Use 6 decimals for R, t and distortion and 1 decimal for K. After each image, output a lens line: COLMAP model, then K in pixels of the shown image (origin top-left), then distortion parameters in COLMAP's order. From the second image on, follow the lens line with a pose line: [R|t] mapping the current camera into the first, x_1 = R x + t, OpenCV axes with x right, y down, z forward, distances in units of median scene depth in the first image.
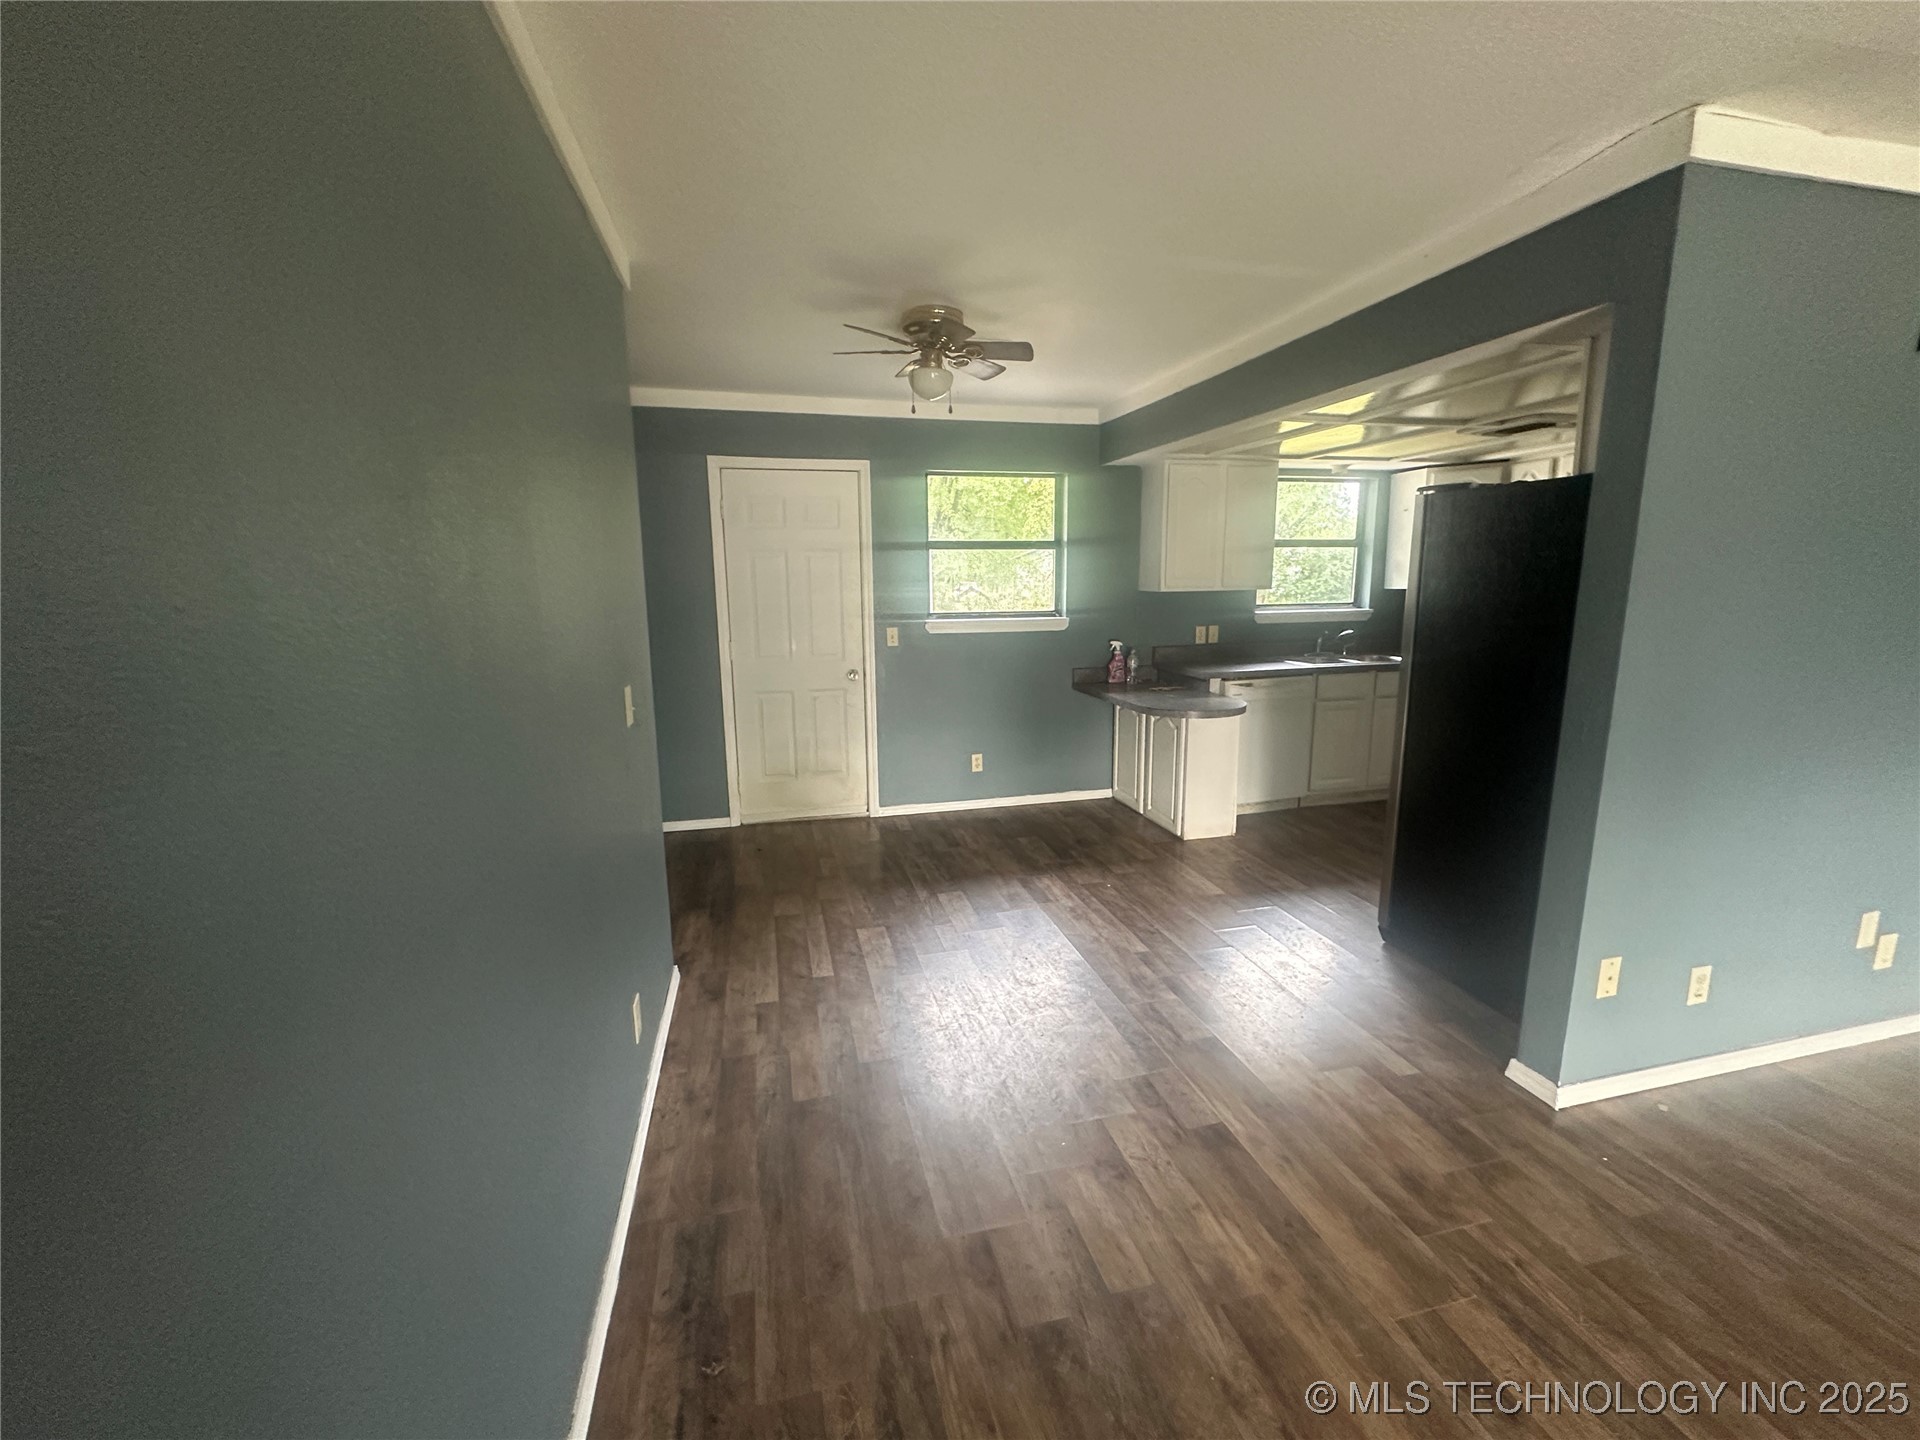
lens RADIAL K [[792.4, 0, 959.4], [0, 792.4, 733.1], [0, 0, 1]] dist [-0.004577, 0.000986]
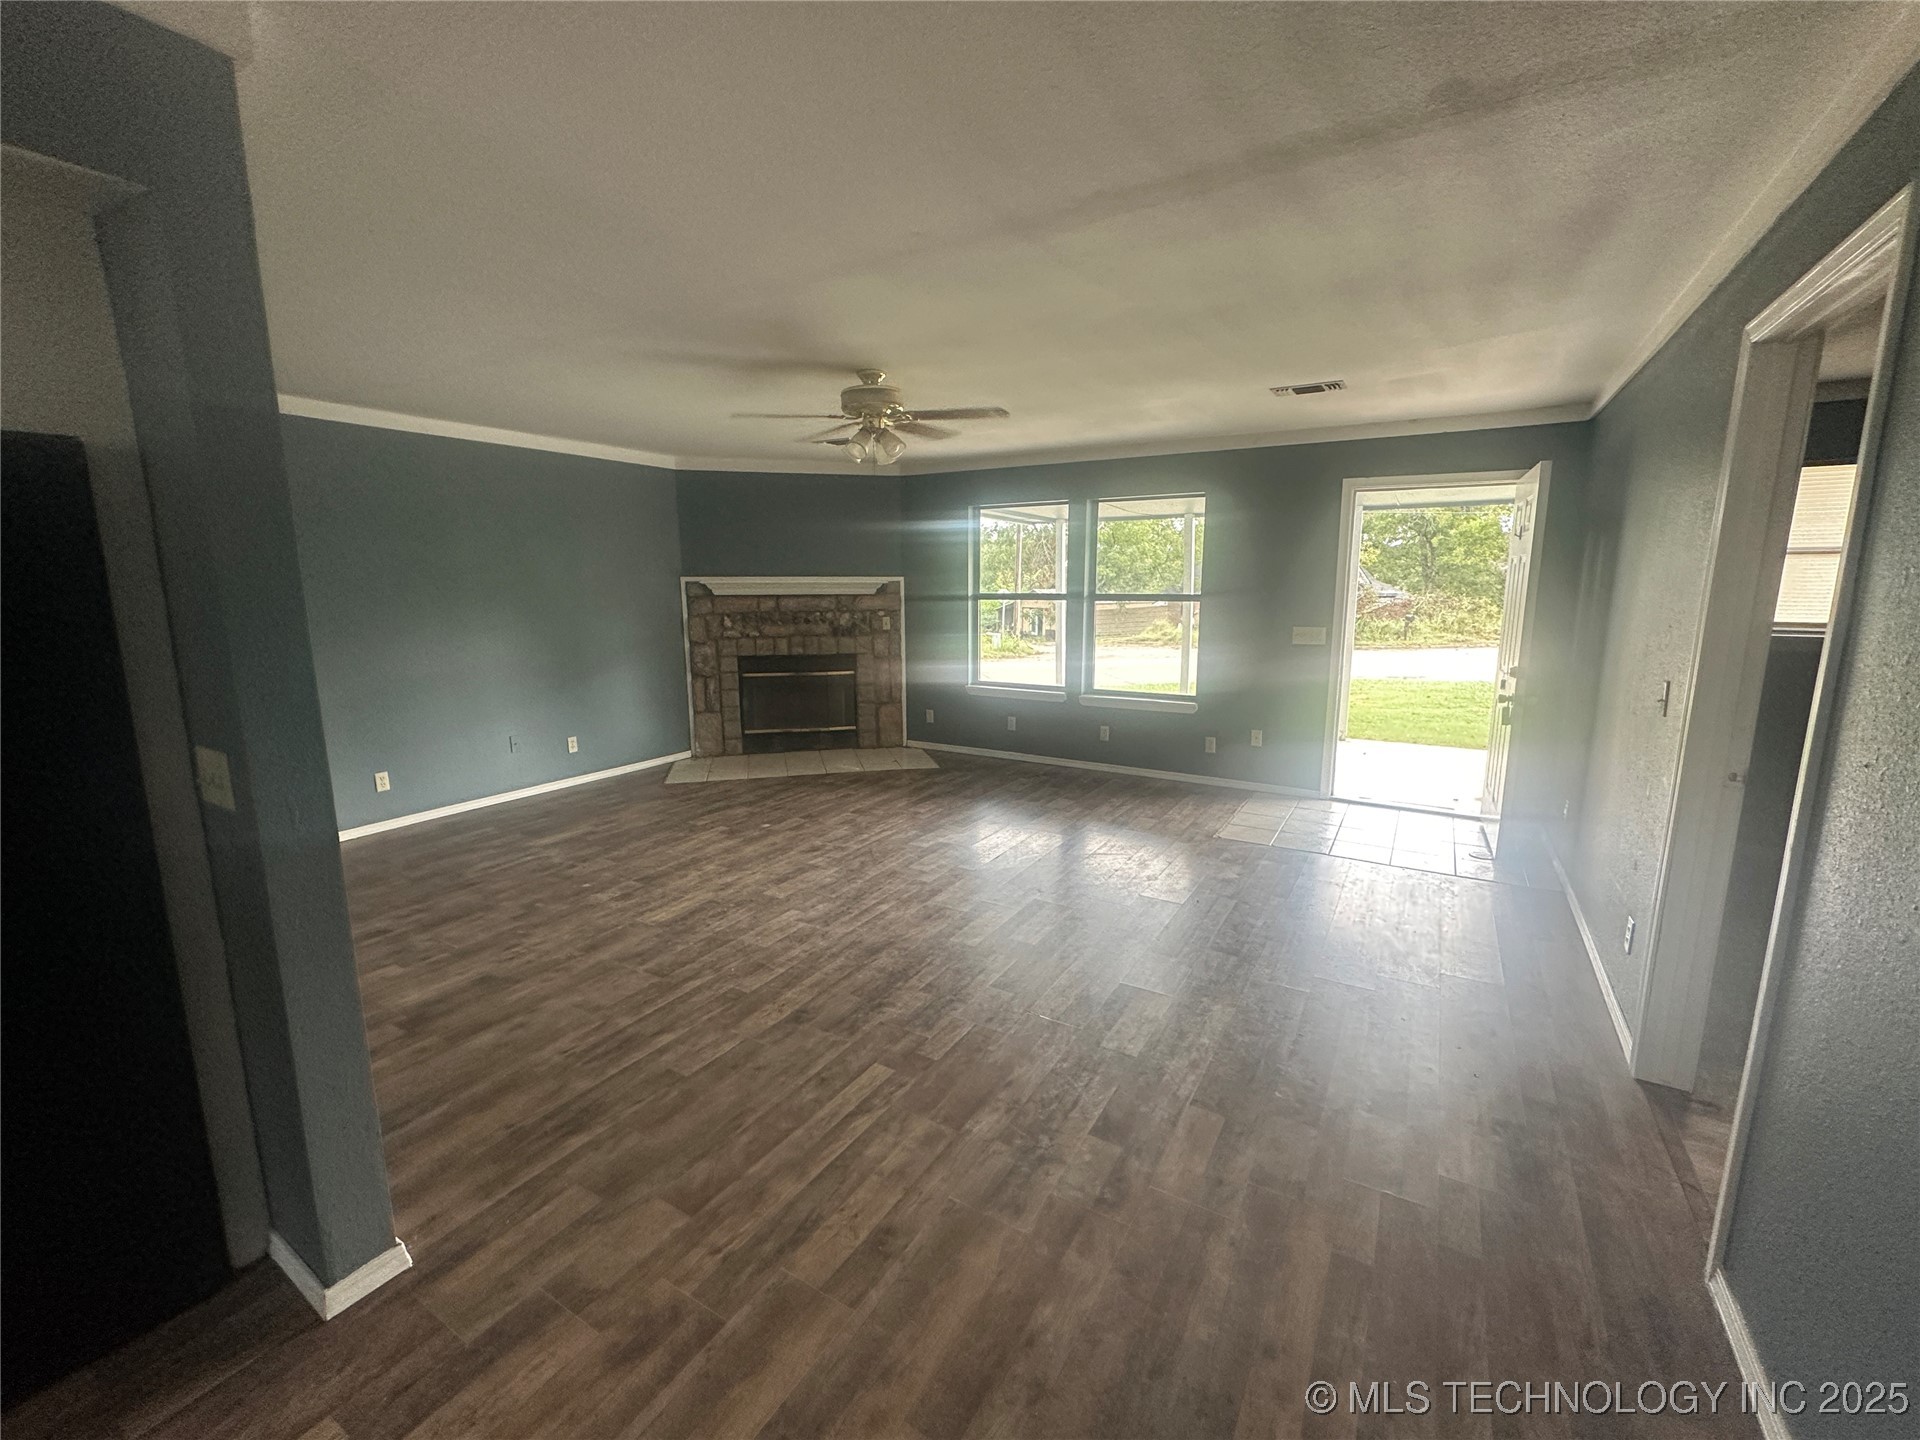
lens RADIAL K [[792.4, 0, 948.3], [0, 792.4, 729.0], [0, 0, 1]] dist [-0.004577, 0.000986]
pose [[-0.700359, -0.117897, 0.703987, -0.126419], [0.148972, 0.940404, 0.305694, -0.196073], [-0.698072, 0.318970, -0.641057, 0.930814]]
